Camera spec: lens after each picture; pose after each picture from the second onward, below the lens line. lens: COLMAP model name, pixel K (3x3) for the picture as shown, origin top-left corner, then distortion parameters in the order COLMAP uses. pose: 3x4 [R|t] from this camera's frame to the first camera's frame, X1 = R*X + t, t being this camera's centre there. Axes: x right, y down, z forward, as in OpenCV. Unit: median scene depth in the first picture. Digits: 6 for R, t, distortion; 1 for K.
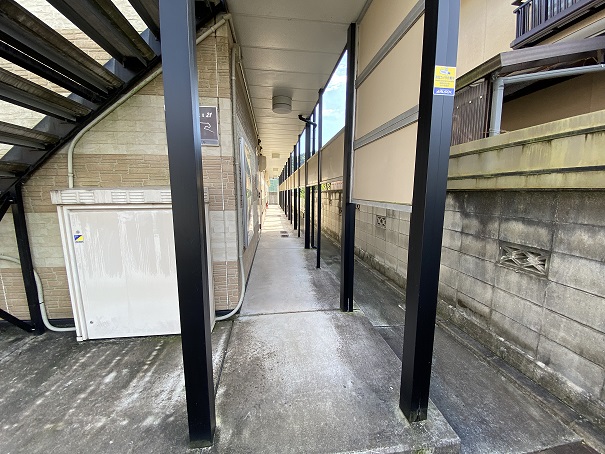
lens RADIAL K [[245.2, 0, 302.5], [0, 245.2, 227.0], [0, 0, 1]] dist [0.033336, -0.030471]
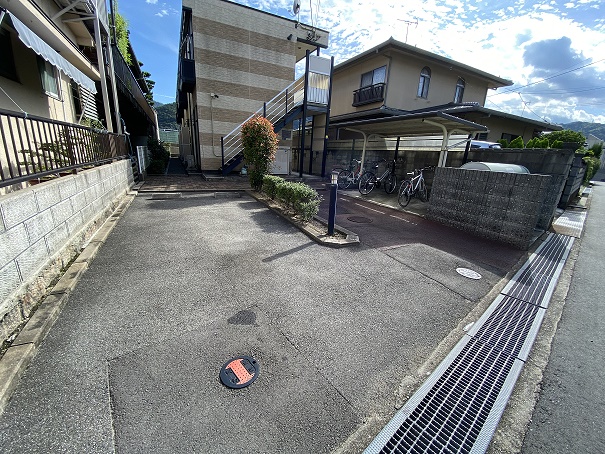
lens RADIAL K [[246.9, 0, 299.7], [0, 246.9, 233.2], [0, 0, 1]] dist [-0.001030, -0.001256]
pose [[0.944631, -0.047982, 0.324607, -2.065710], [-0.007463, 0.985854, 0.167441, 0.839655], [-0.328049, -0.160592, 0.930910, -4.551409]]
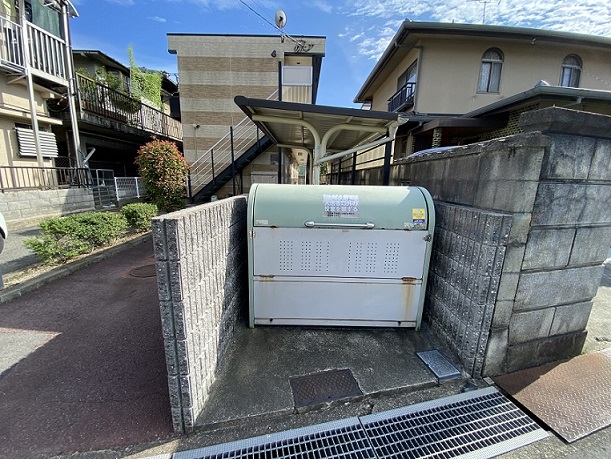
lens RADIAL K [[249.4, 0, 302.6], [0, 249.4, 235.8], [0, 0, 1]] dist [-0.001030, -0.001256]
pose [[0.991487, 0.054947, -0.118043, 0.736380], [-0.045805, 0.995837, 0.078813, 0.691203], [0.121883, -0.072735, 0.989876, -3.892021]]
